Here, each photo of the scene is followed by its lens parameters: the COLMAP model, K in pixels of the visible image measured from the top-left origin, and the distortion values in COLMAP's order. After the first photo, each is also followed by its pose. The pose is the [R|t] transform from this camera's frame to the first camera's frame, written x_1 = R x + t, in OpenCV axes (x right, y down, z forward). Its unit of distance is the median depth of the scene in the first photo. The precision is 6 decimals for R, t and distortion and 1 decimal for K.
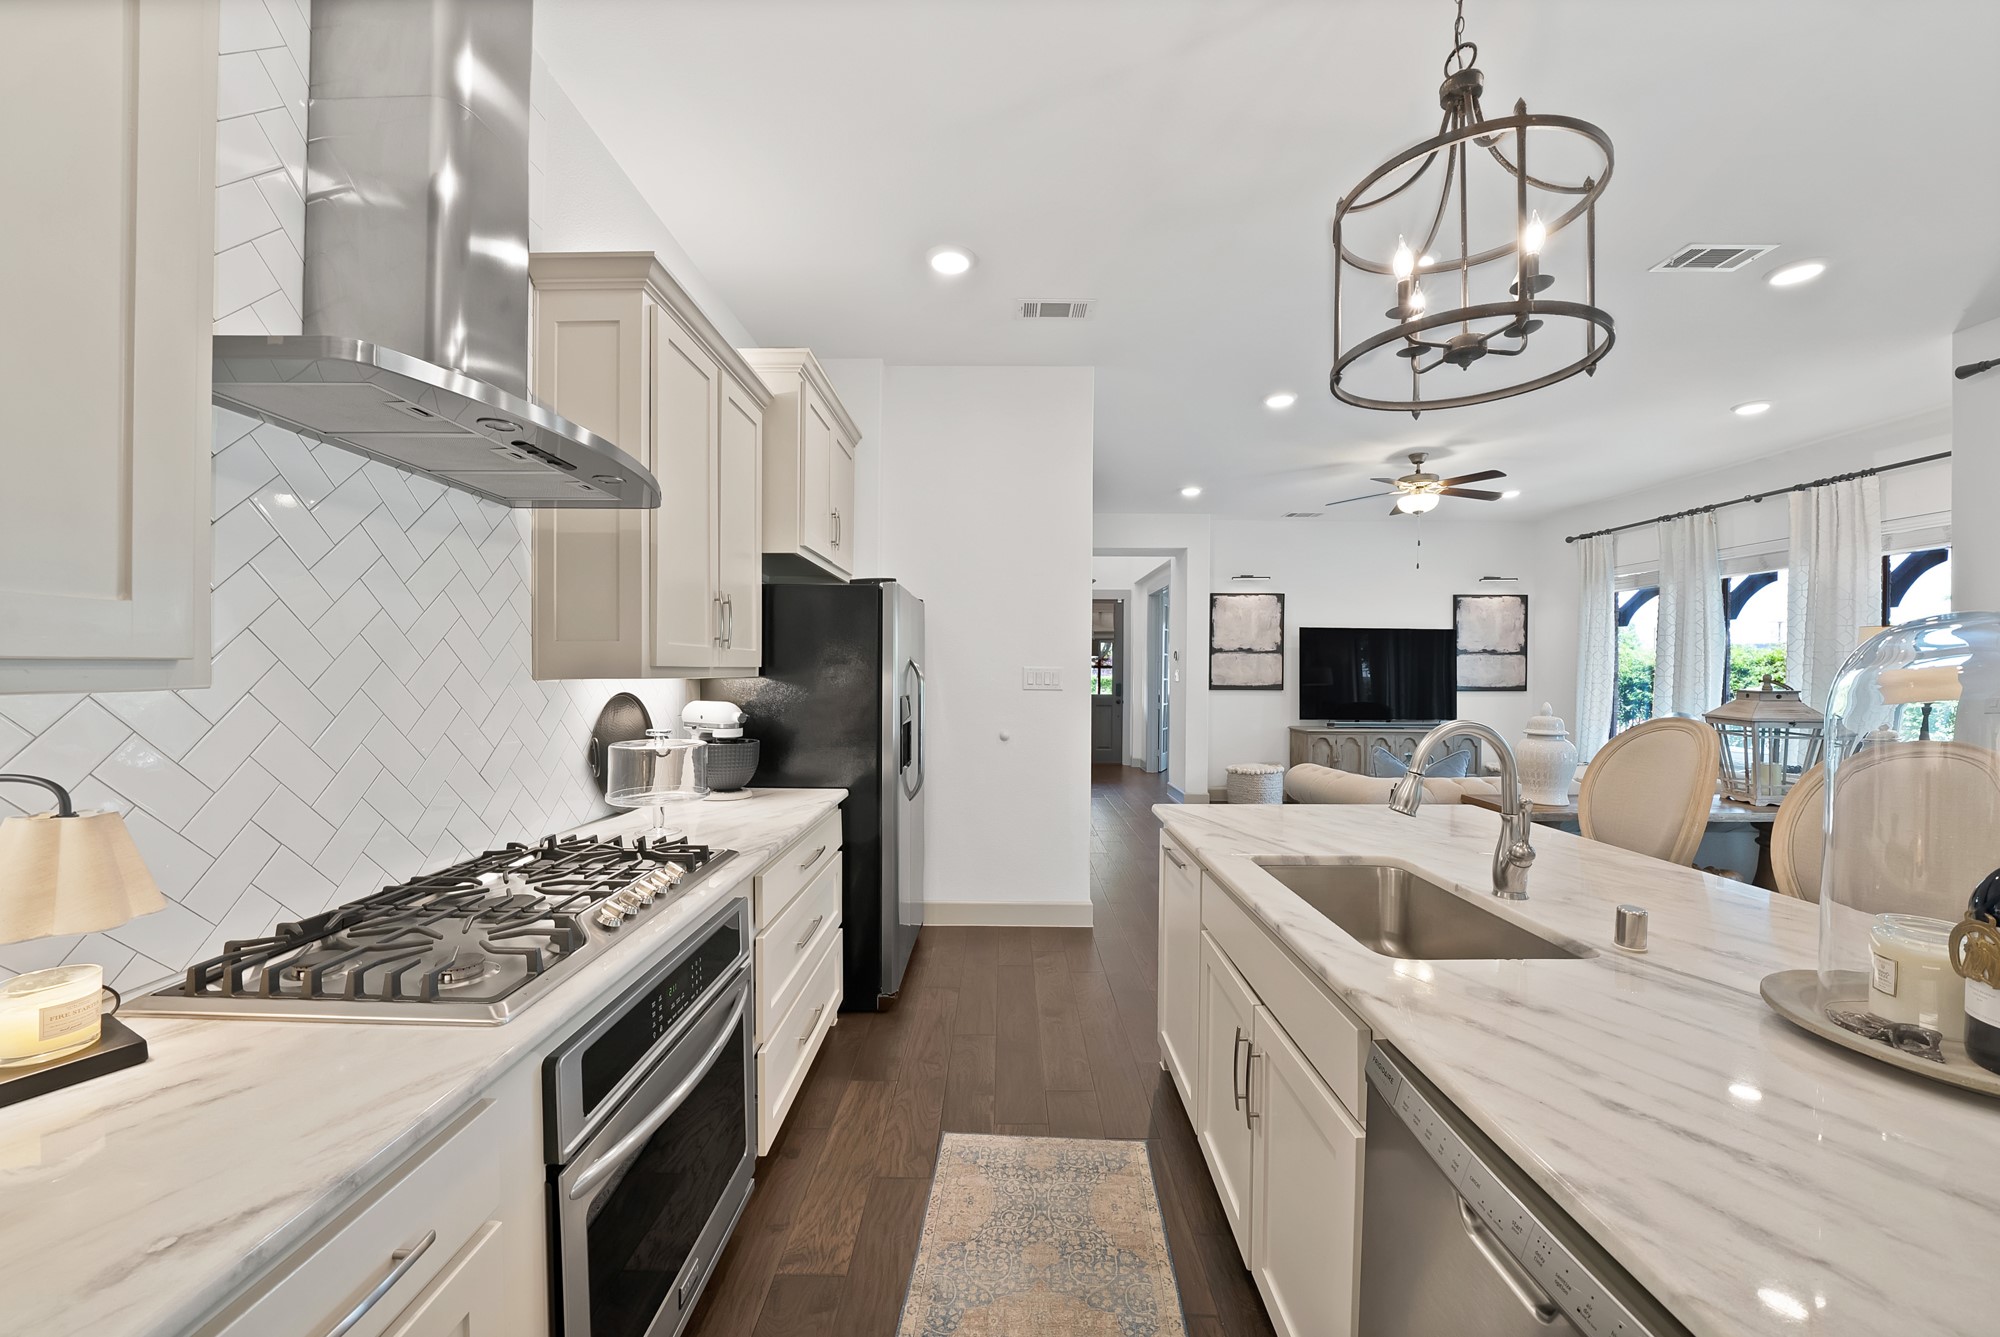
lens RADIAL K [[732.2, 0, 1006.8], [0, 732.2, 677.4], [0, 0, 1]] dist [-0.019208, 0.000435]
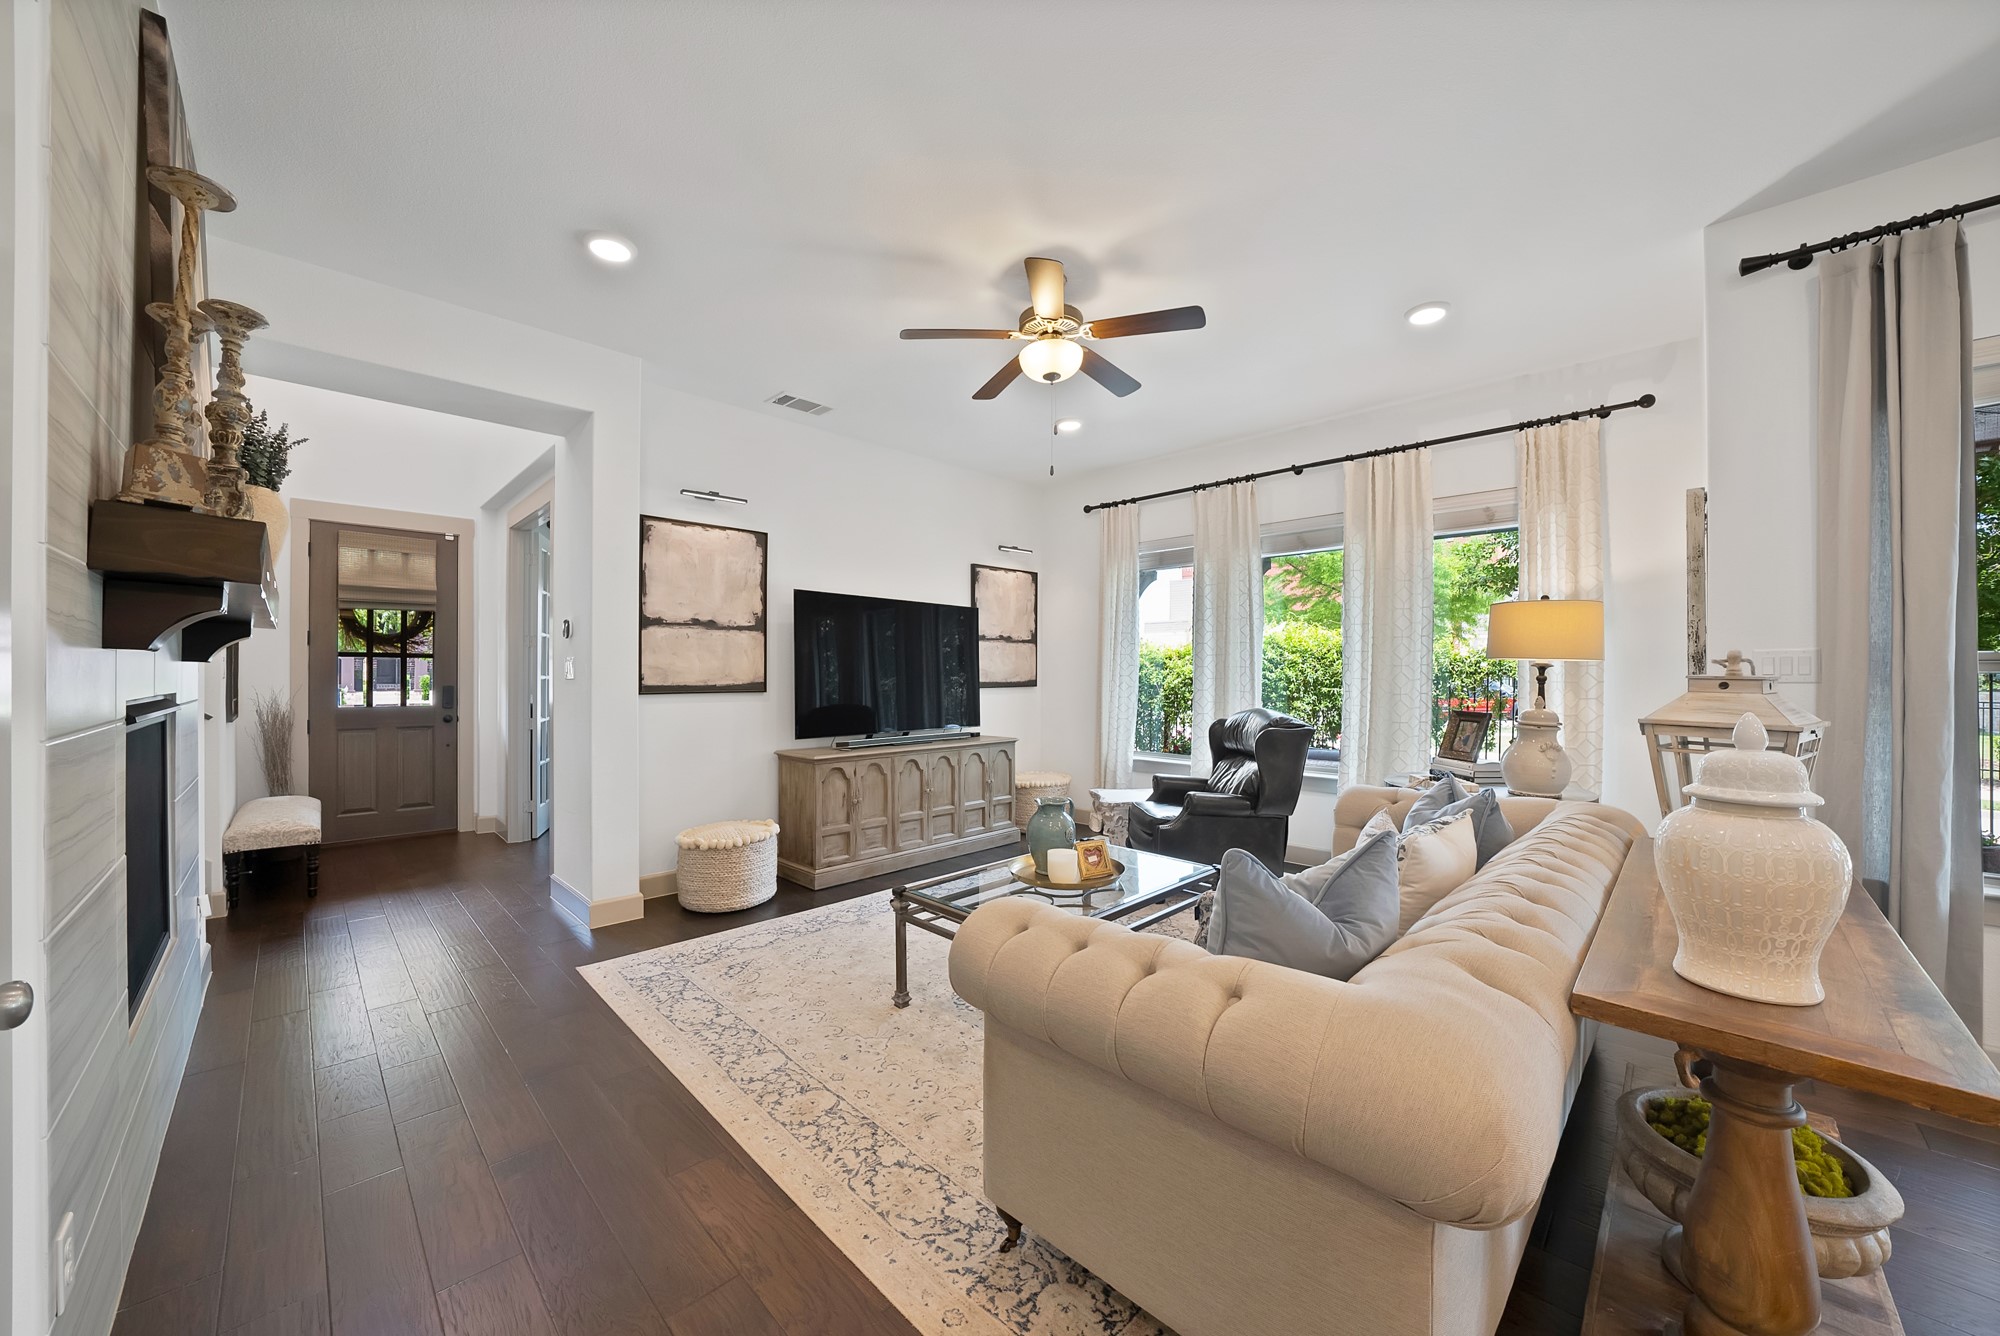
lens RADIAL K [[702.1, 0, 983.3], [0, 702.1, 674.4], [0, 0, 1]] dist [-0.027188, 0.000004]
pose [[0.711075, -0.004941, 0.703099, 0.192019], [0.008933, 0.999958, -0.002008, 0.010977], [-0.703060, 0.007709, 0.711089, 0.901338]]
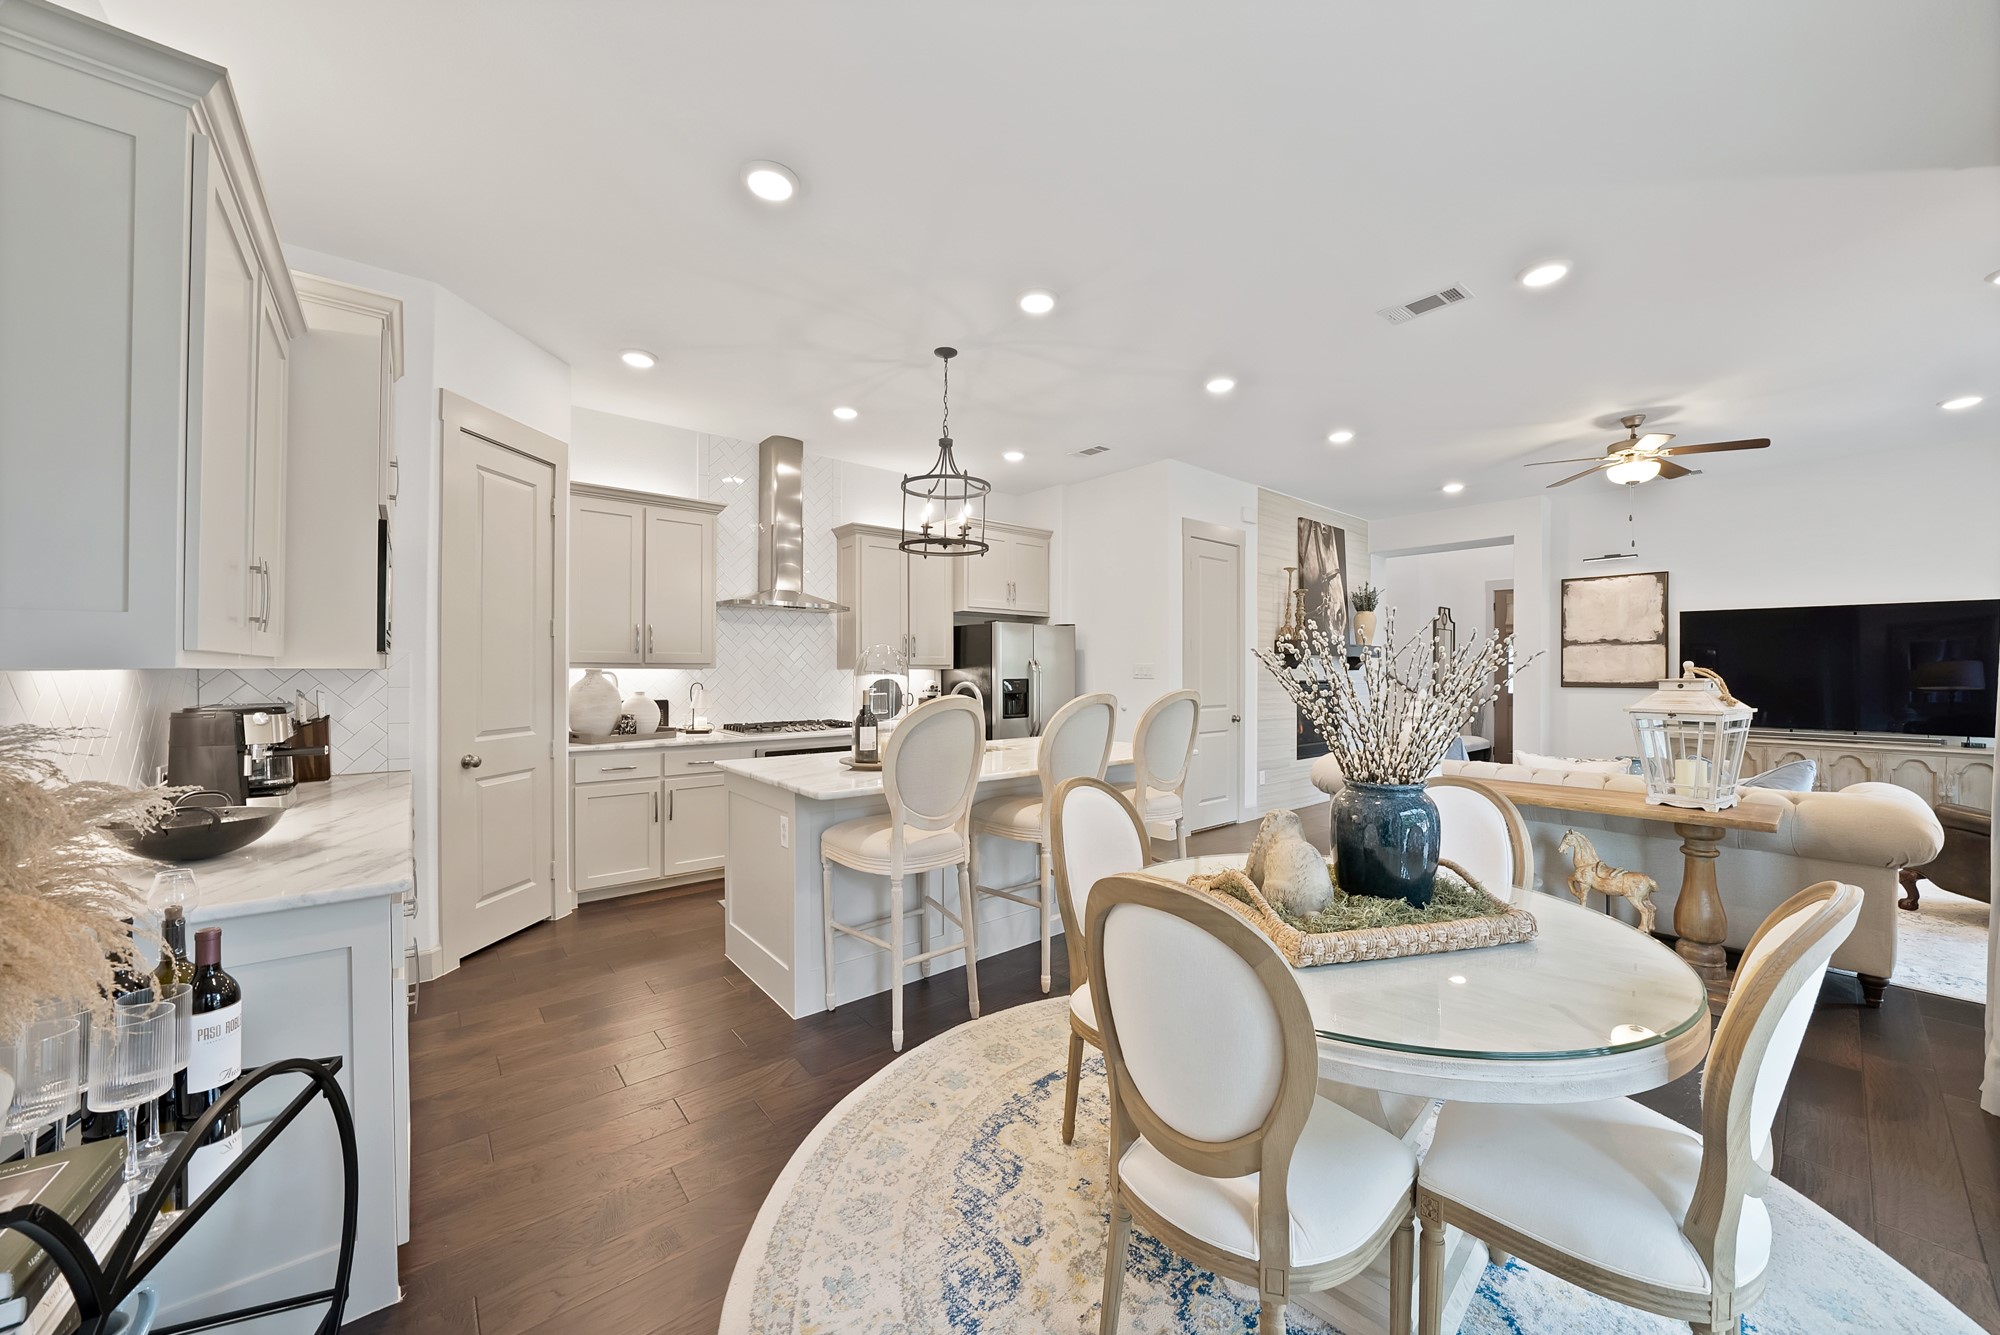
lens RADIAL K [[745.2, 0, 1000.0], [0, 745.2, 667.5], [0, 0, 1]] dist [-0.013445, 0.000040]
pose [[0.638713, -0.006409, -0.769418, 1.052805], [-0.004986, 0.999910, -0.012468, 0.015667], [0.769429, 0.011800, 0.638624, -0.219318]]
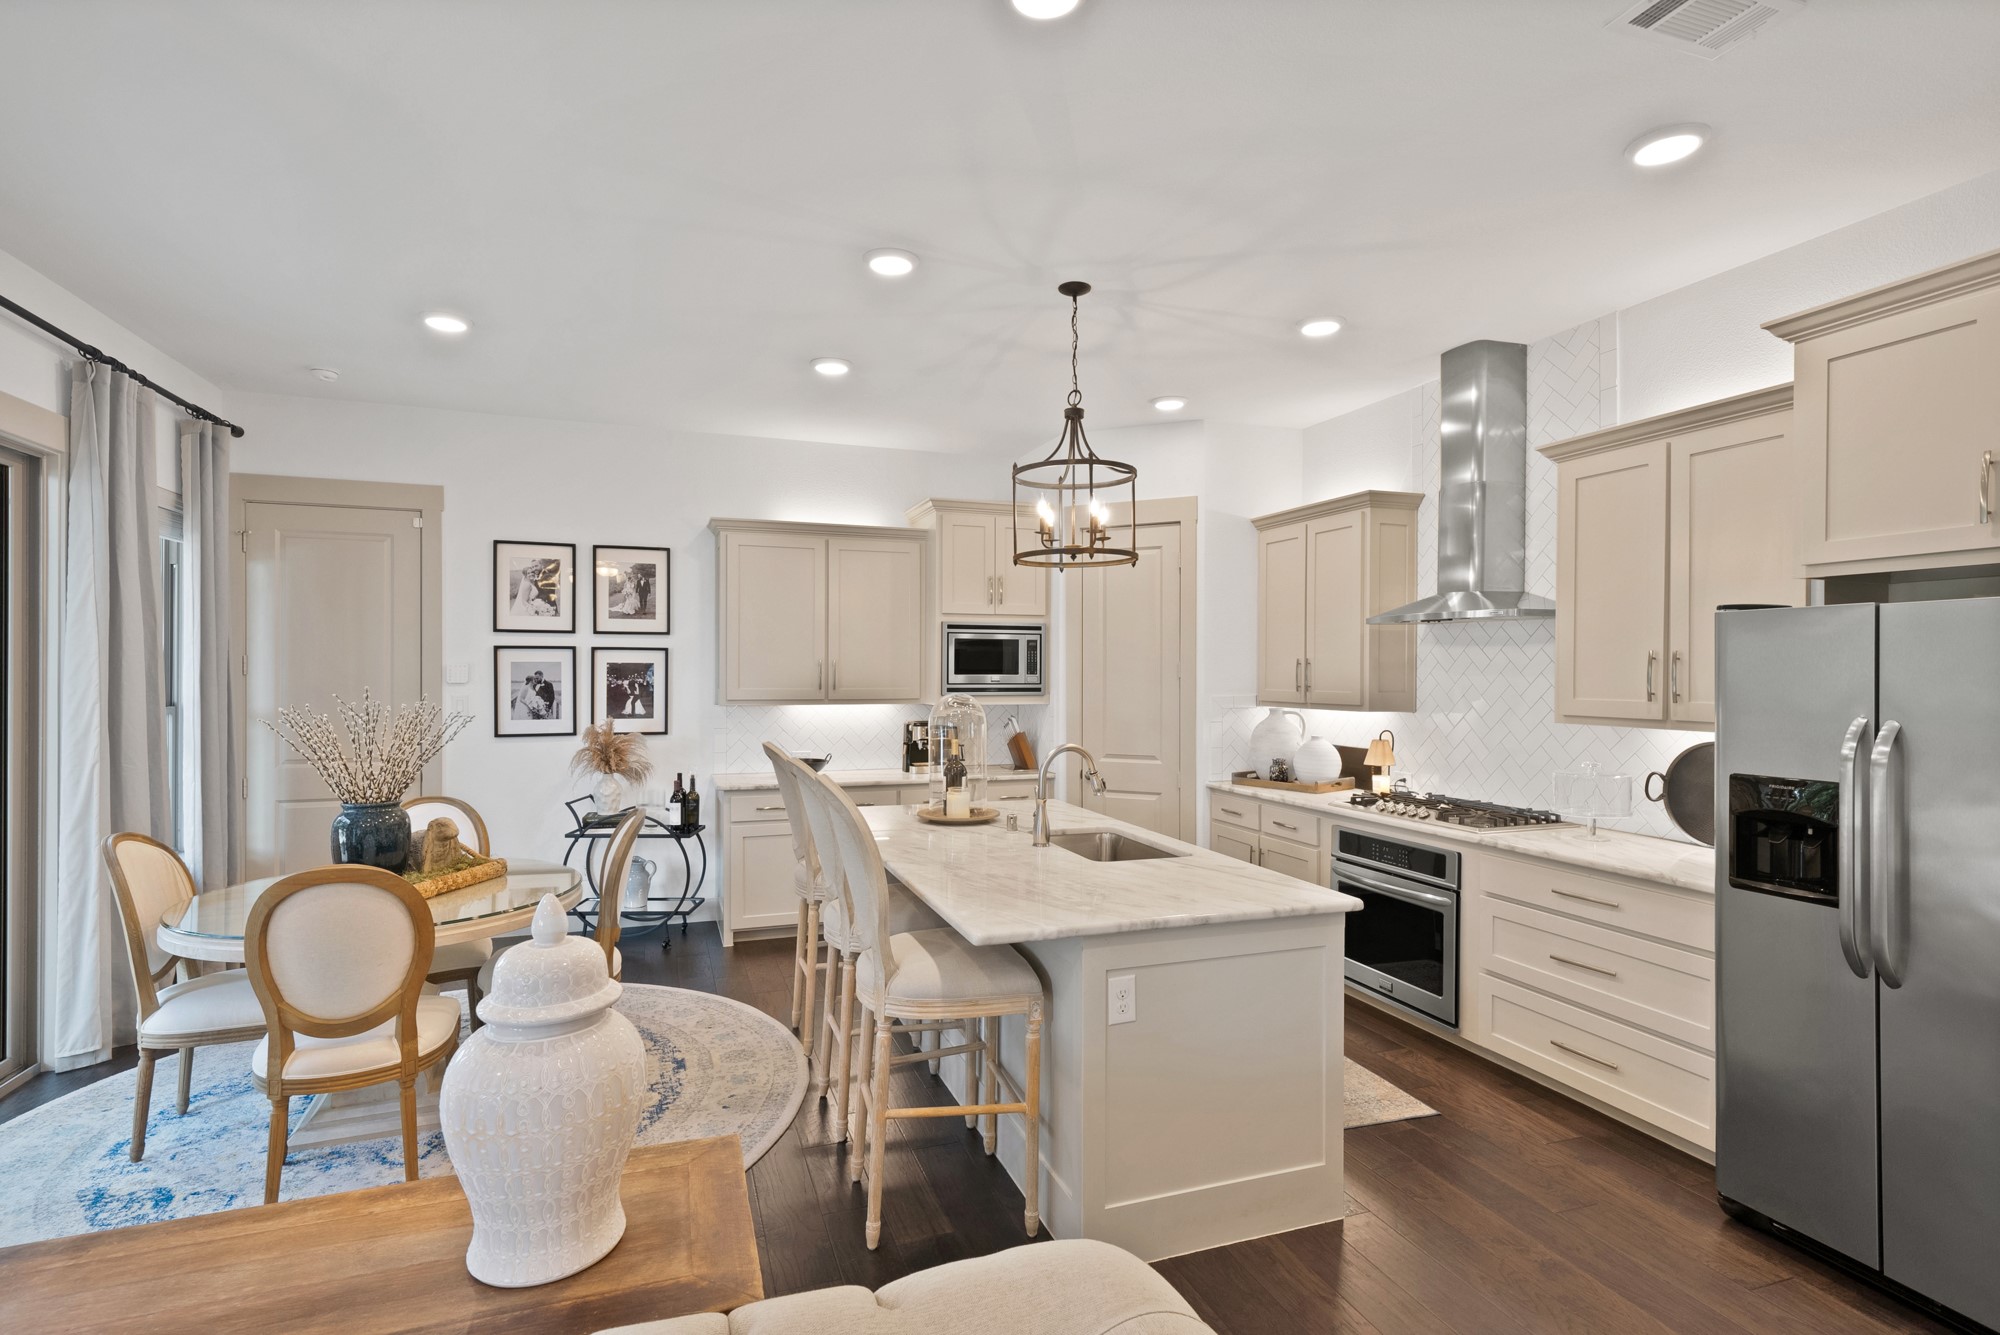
lens RADIAL K [[957.0, 0, 986.2], [0, 957.0, 675.5], [0, 0, 1]] dist [0.018854, -0.000382]
pose [[-0.946994, -0.004311, -0.321222, 0.615519], [-0.008107, 0.999912, 0.010480, -0.052406], [0.321148, 0.012529, -0.946946, 1.237748]]
